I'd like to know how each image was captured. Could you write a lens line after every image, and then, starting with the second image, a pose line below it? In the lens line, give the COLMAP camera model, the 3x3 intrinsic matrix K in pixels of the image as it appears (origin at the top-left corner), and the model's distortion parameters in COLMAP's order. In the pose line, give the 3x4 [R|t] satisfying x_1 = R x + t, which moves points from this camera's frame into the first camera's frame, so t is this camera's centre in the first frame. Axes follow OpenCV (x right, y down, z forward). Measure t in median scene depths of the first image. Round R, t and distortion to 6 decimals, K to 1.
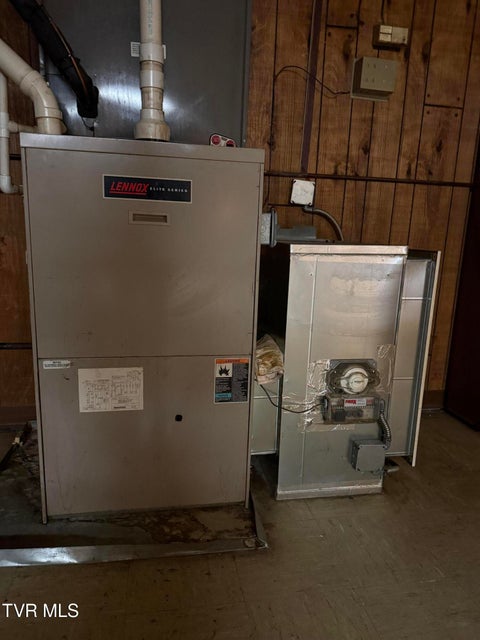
lens RADIAL K [[455.1, 0, 234.4], [0, 455.1, 321.7], [0, 0, 1]] dist [0.055922, -0.057252]
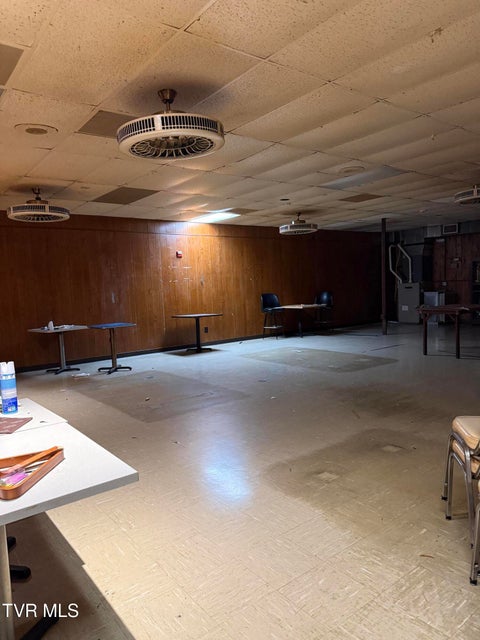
lens RADIAL K [[455.1, 0, 239.8], [0, 455.1, 320.9], [0, 0, 1]] dist [0.055922, -0.057252]
pose [[0.461739, 0.019065, -0.886811, 5.612625], [-0.129531, 0.990501, -0.046150, 1.101042], [0.877507, 0.136179, 0.459823, -5.411708]]
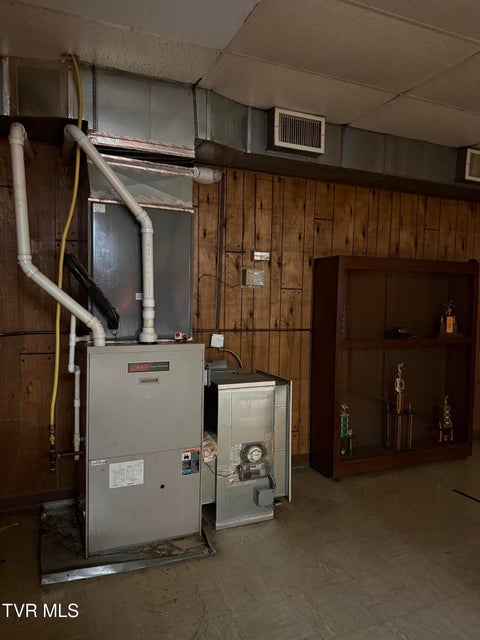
lens RADIAL K [[455.1, 0, 239.2], [0, 455.1, 320.1], [0, 0, 1]] dist [0.055922, -0.057252]
pose [[0.971314, -0.028123, 0.236130, -0.212647], [0.063515, 0.987589, -0.143646, -0.142402], [-0.229160, 0.154524, 0.961045, -0.823919]]
